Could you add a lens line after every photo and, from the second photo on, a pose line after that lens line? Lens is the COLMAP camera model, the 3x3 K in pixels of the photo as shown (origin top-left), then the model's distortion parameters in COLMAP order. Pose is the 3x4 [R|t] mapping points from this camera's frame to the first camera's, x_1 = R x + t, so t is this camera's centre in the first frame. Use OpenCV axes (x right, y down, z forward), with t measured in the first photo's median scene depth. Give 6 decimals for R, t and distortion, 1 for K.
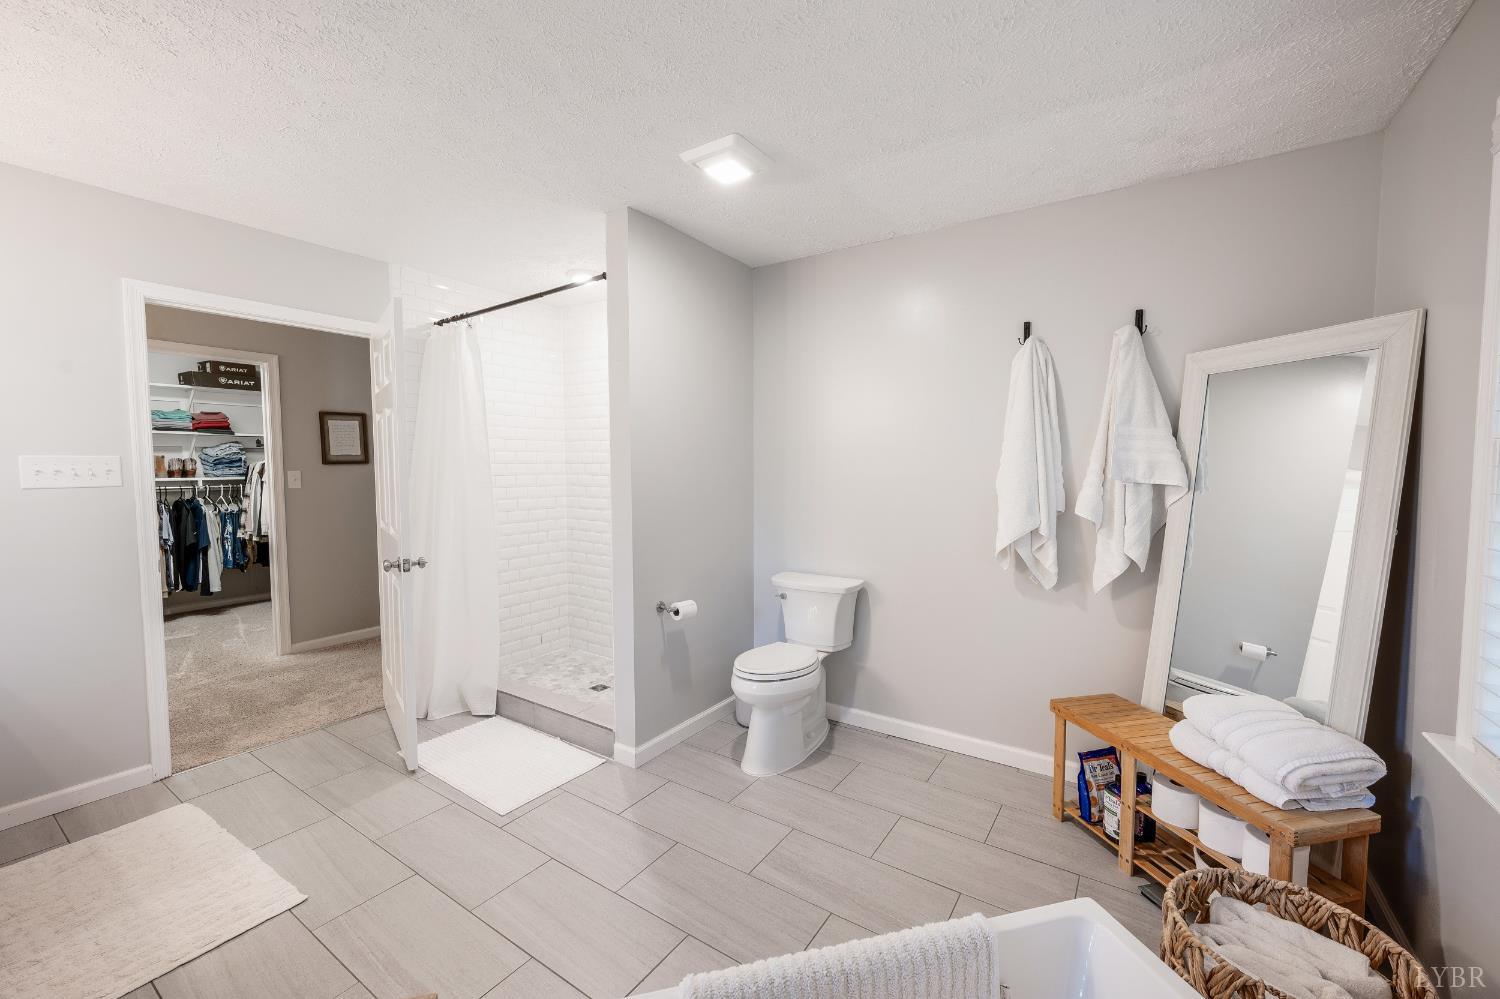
lens RADIAL K [[597.7, 0, 746.6], [0, 597.7, 497.0], [0, 0, 1]] dist [-0.001359, -0.000023]
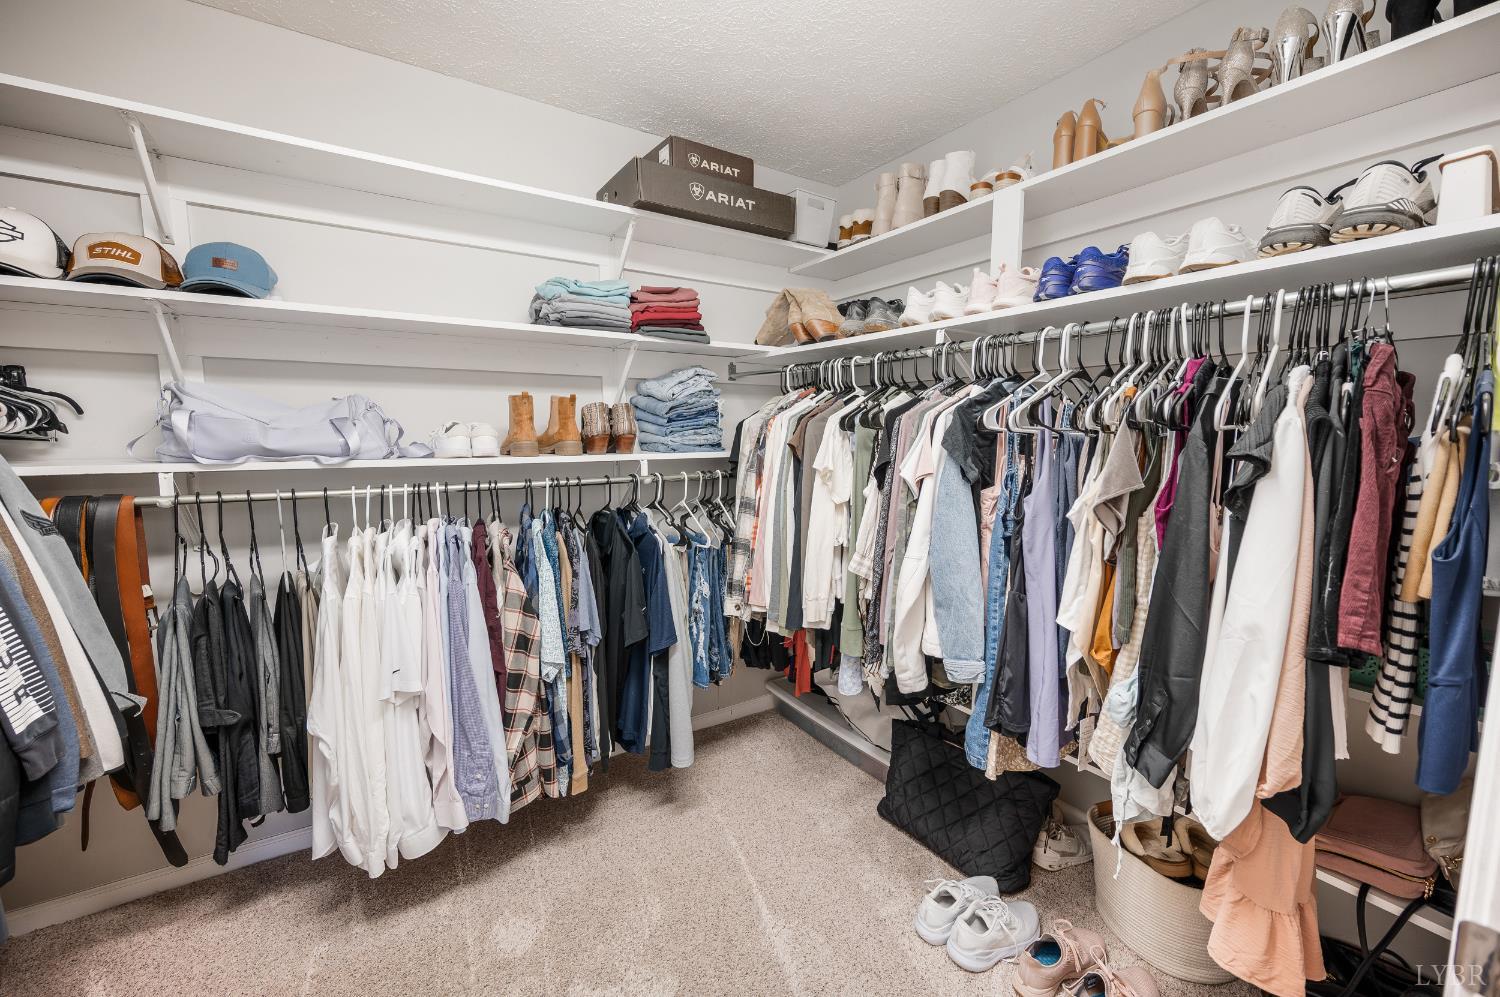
lens RADIAL K [[597.7, 0, 755.0], [0, 597.7, 500.2], [0, 0, 1]] dist [-0.001359, -0.000023]
pose [[0.910871, 0.047557, -0.409942, -0.684987], [-0.022732, 0.997612, 0.065224, -0.028820], [0.412065, -0.050092, 0.909776, 0.670401]]
